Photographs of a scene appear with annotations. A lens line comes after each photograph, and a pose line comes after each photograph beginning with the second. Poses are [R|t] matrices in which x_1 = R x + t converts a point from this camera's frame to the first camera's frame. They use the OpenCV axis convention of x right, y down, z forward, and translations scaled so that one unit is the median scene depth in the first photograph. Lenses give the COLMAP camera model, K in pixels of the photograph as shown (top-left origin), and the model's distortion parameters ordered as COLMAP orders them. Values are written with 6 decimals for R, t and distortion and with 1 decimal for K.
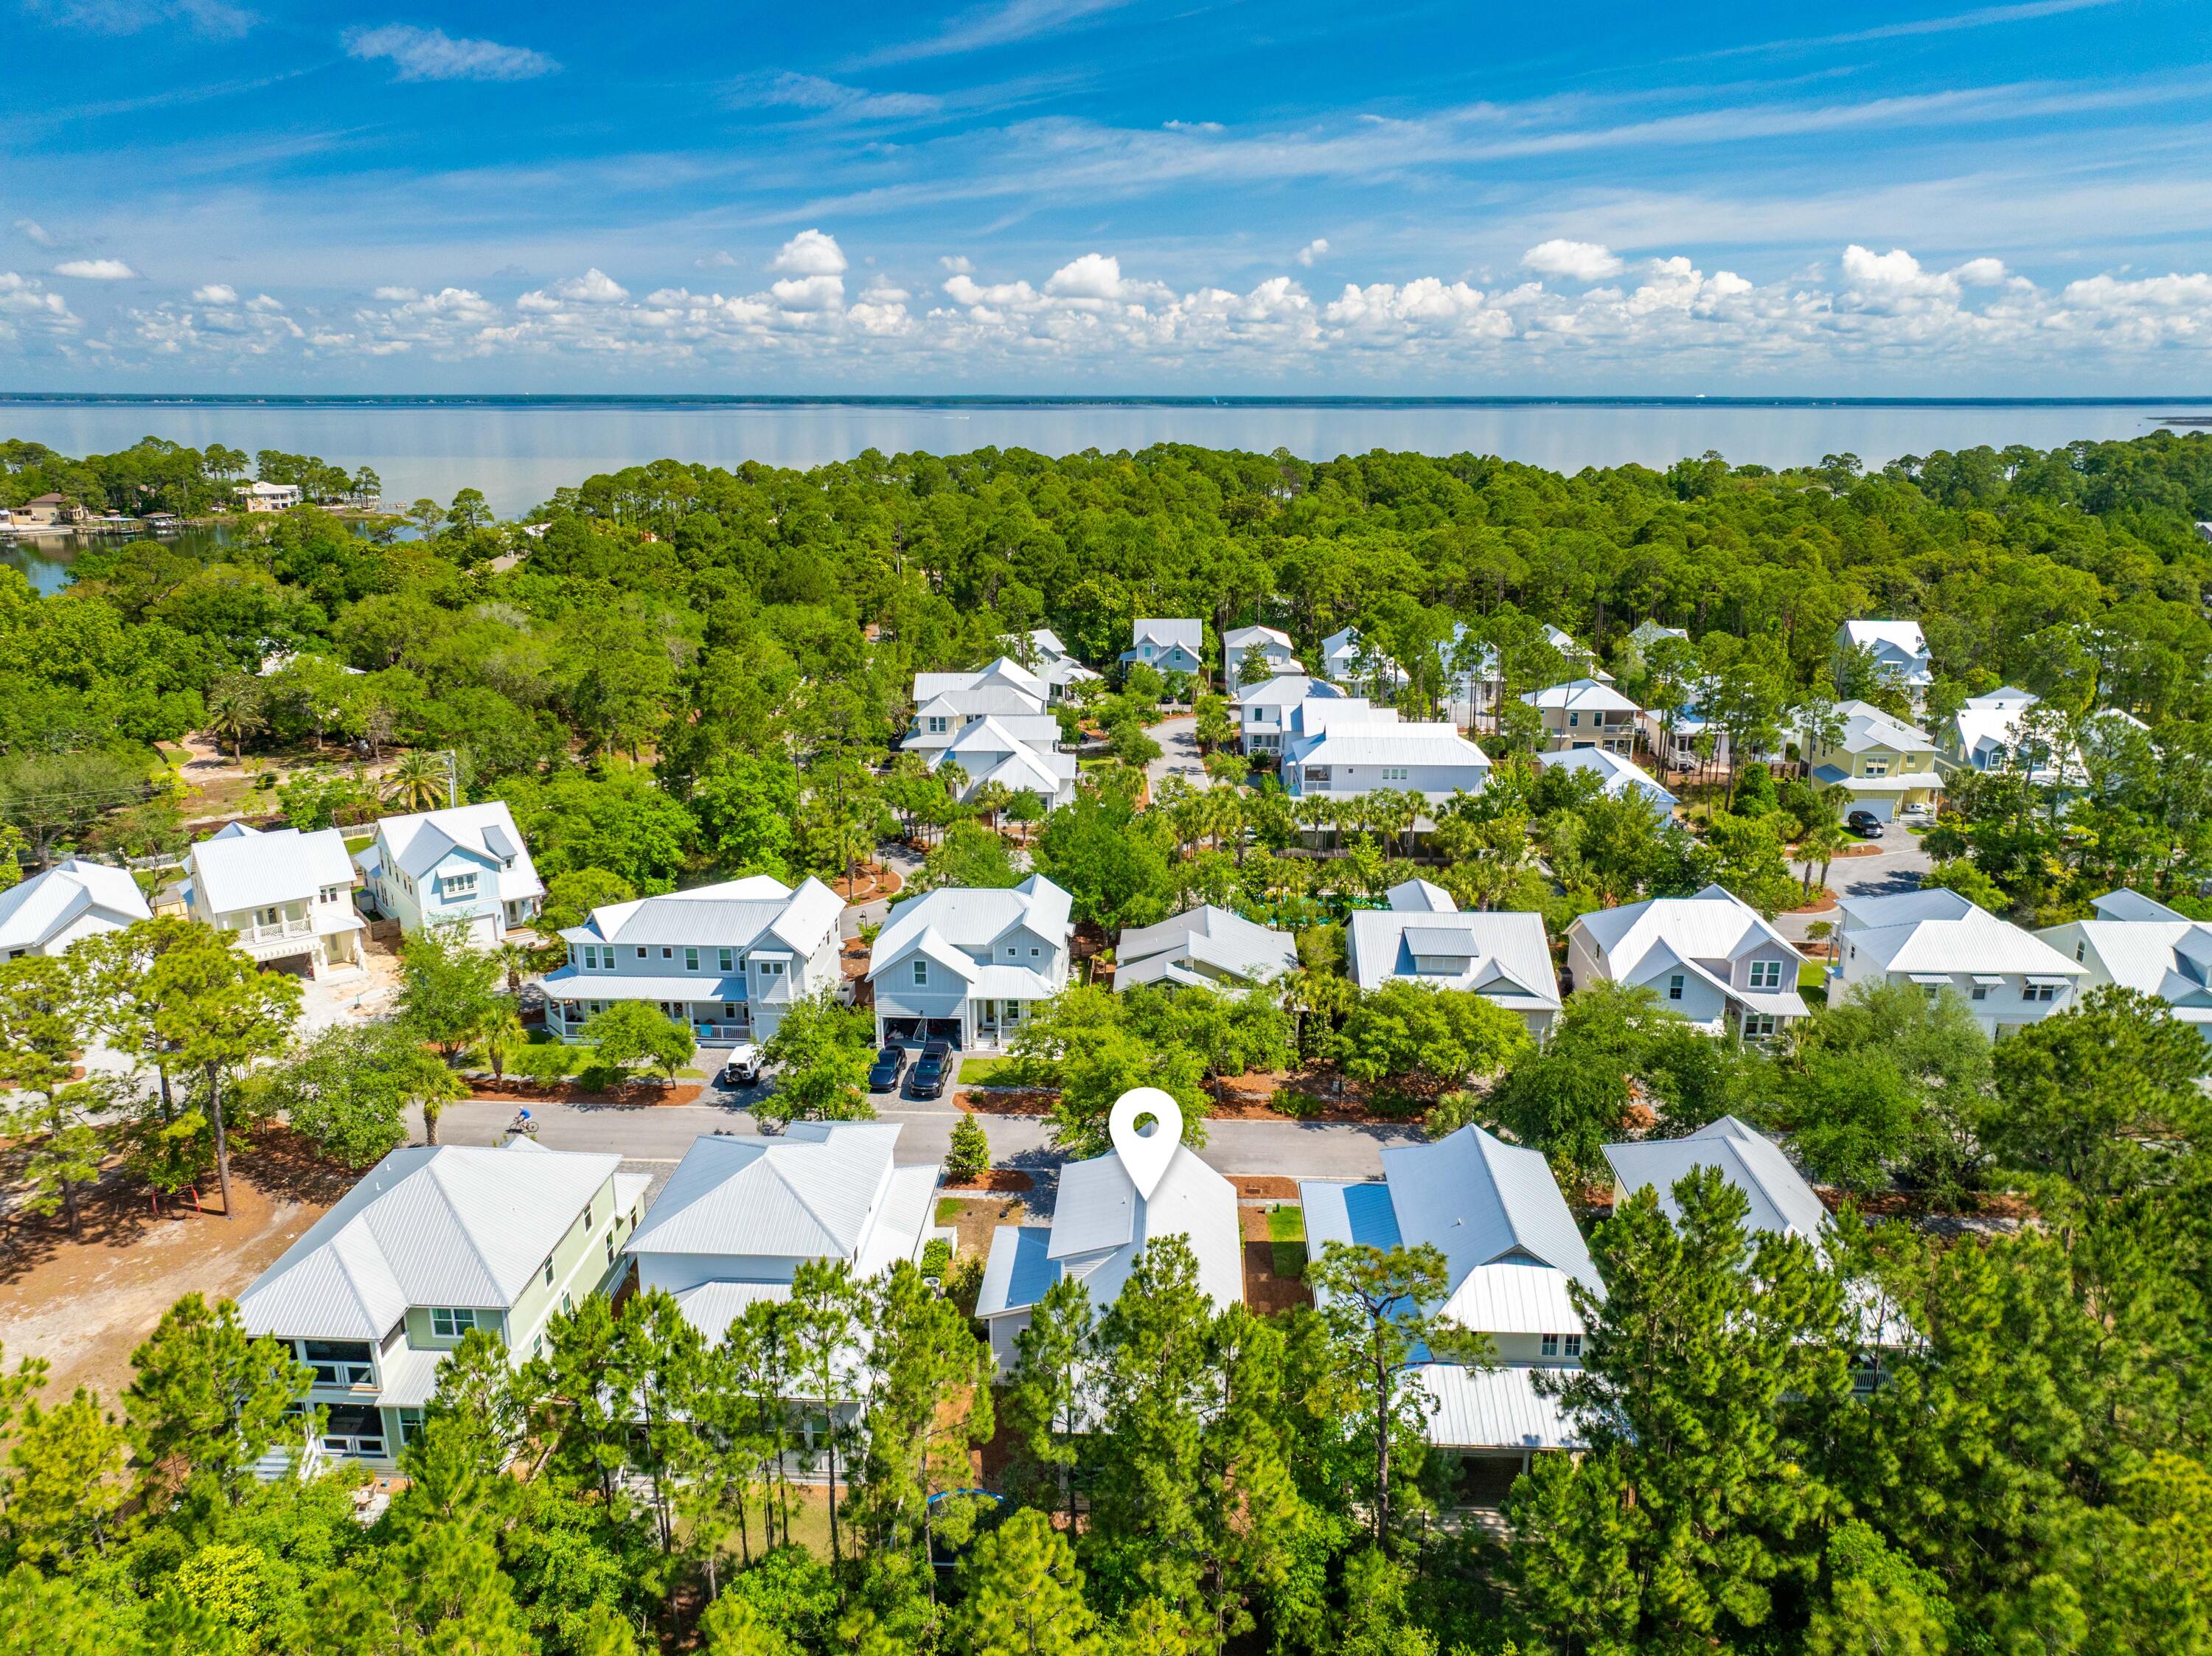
lens RADIAL K [[1531.9, 0, 1106.0], [0, 1531.9, 828.0], [0, 0, 1]] dist [0.010878, -0.002868]
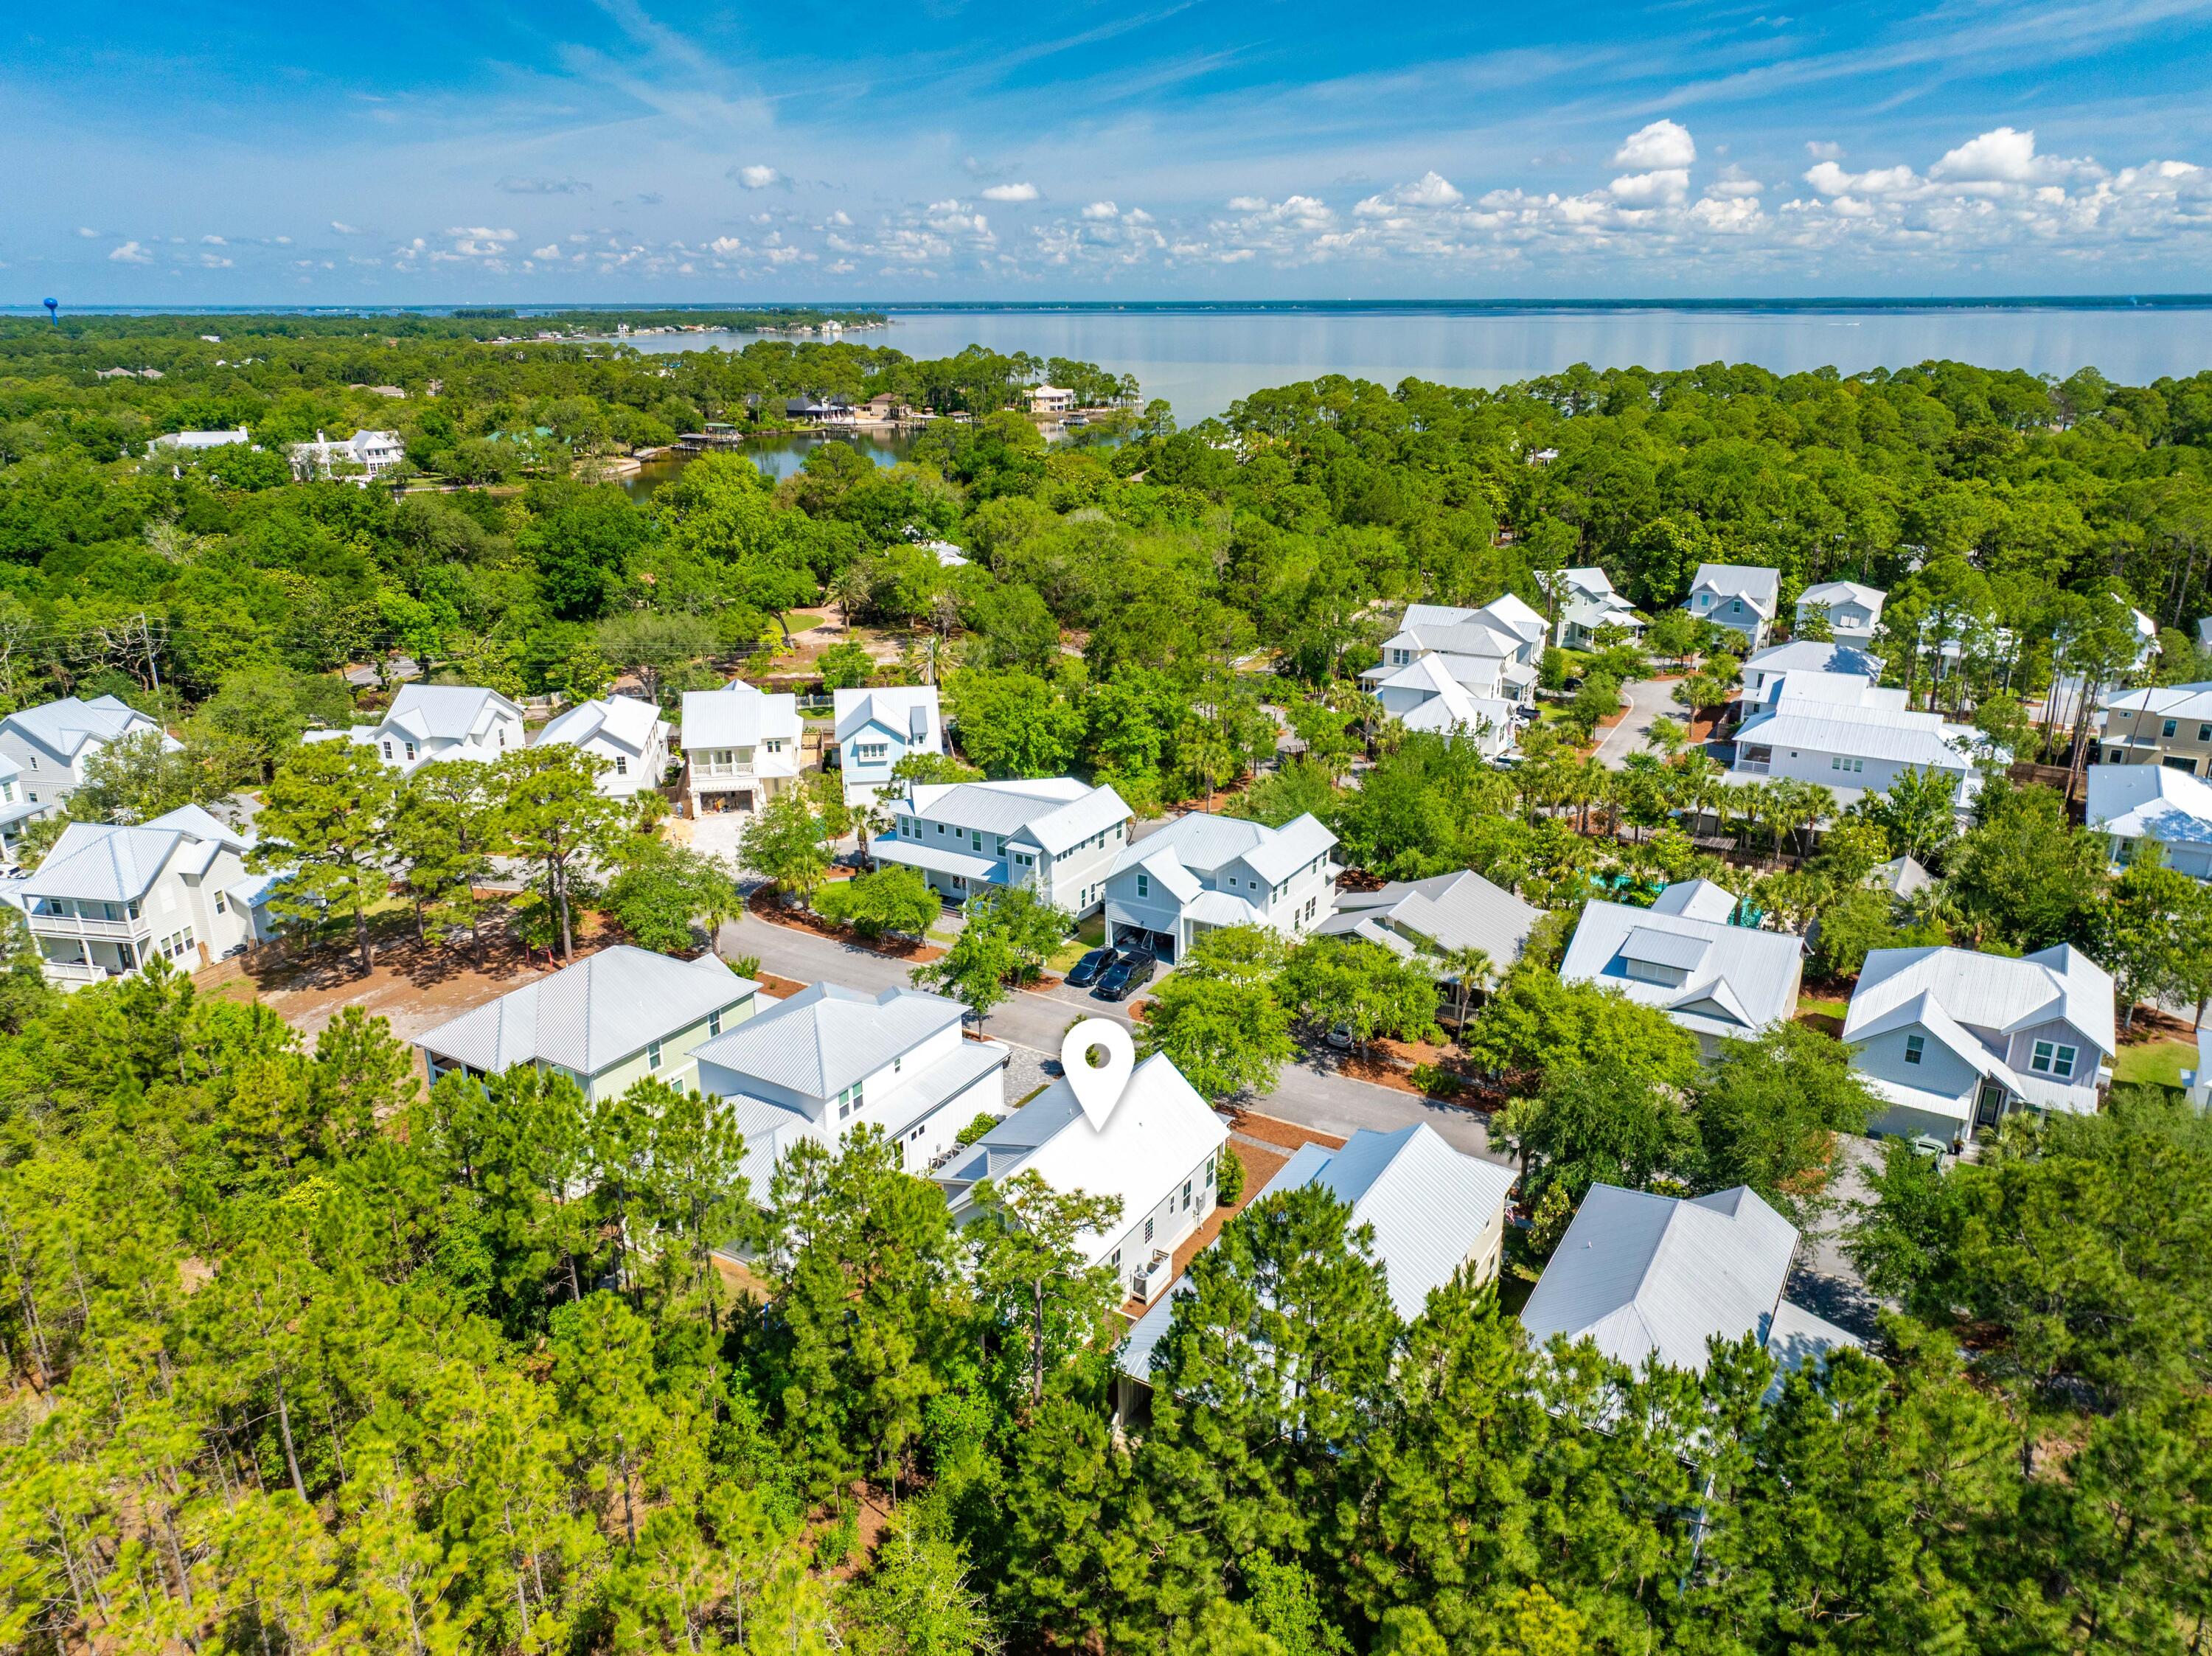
lens RADIAL K [[1530.3, 0, 1104.5], [0, 1530.3, 841.7], [0, 0, 1]] dist [-0.003175, 0.006103]
pose [[0.879054, 0.153873, -0.451206, 0.292459], [-0.123872, 0.987692, 0.095497, -0.030786], [0.460347, -0.028055, 0.887296, 0.034263]]
